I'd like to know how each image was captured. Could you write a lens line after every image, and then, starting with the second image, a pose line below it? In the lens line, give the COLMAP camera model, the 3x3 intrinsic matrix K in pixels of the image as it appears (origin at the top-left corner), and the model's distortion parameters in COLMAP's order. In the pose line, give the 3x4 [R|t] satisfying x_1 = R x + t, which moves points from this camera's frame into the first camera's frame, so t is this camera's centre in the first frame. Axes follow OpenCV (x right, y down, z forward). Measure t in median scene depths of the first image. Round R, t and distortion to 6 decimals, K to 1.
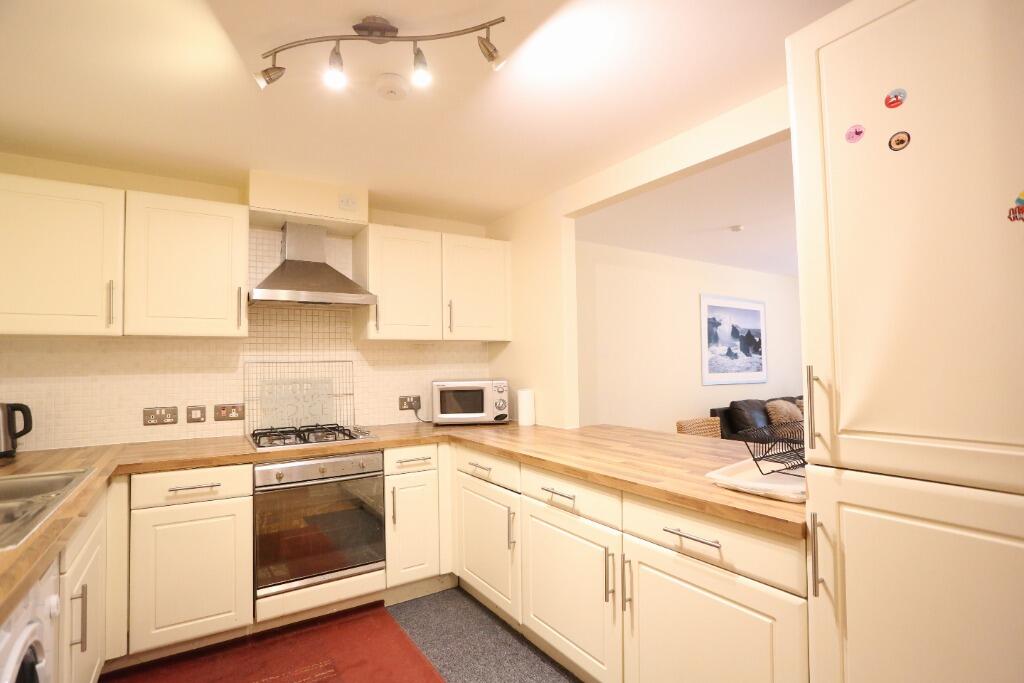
lens RADIAL K [[500.1, 0, 510.6], [0, 500.1, 345.1], [0, 0, 1]] dist [0.005396, 0.000619]
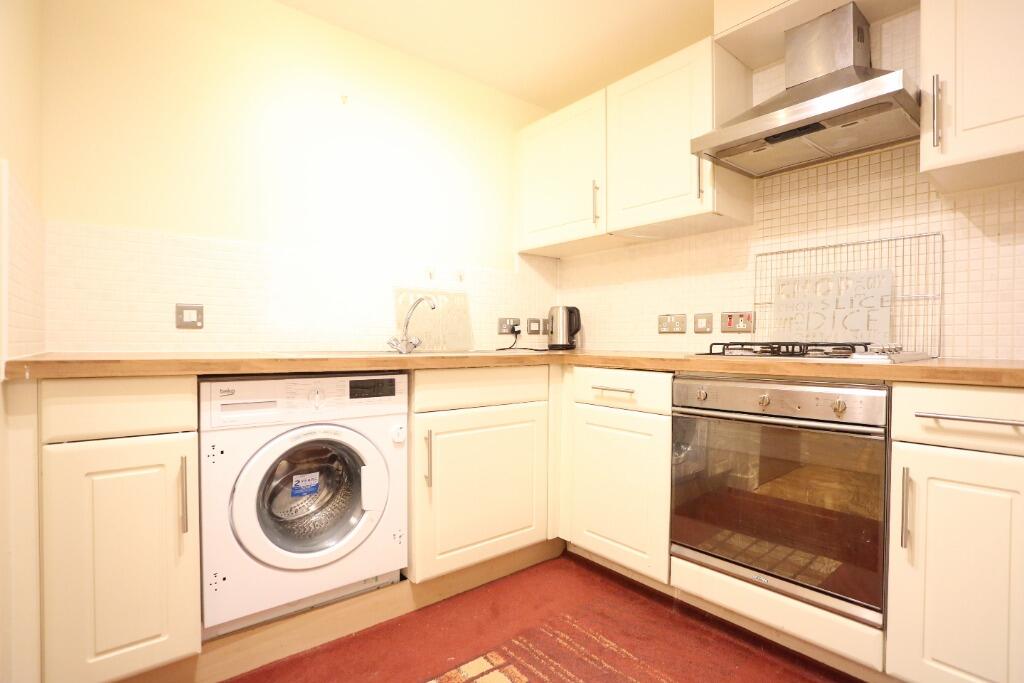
lens RADIAL K [[507.2, 0, 511.3], [0, 507.2, 344.8], [0, 0, 1]] dist [-0.023046, 0.001565]
pose [[0.130984, 0.012796, -0.991302, 0.168255], [0.027831, 0.999475, 0.016579, 0.152369], [0.990994, -0.029761, 0.130559, 0.579876]]
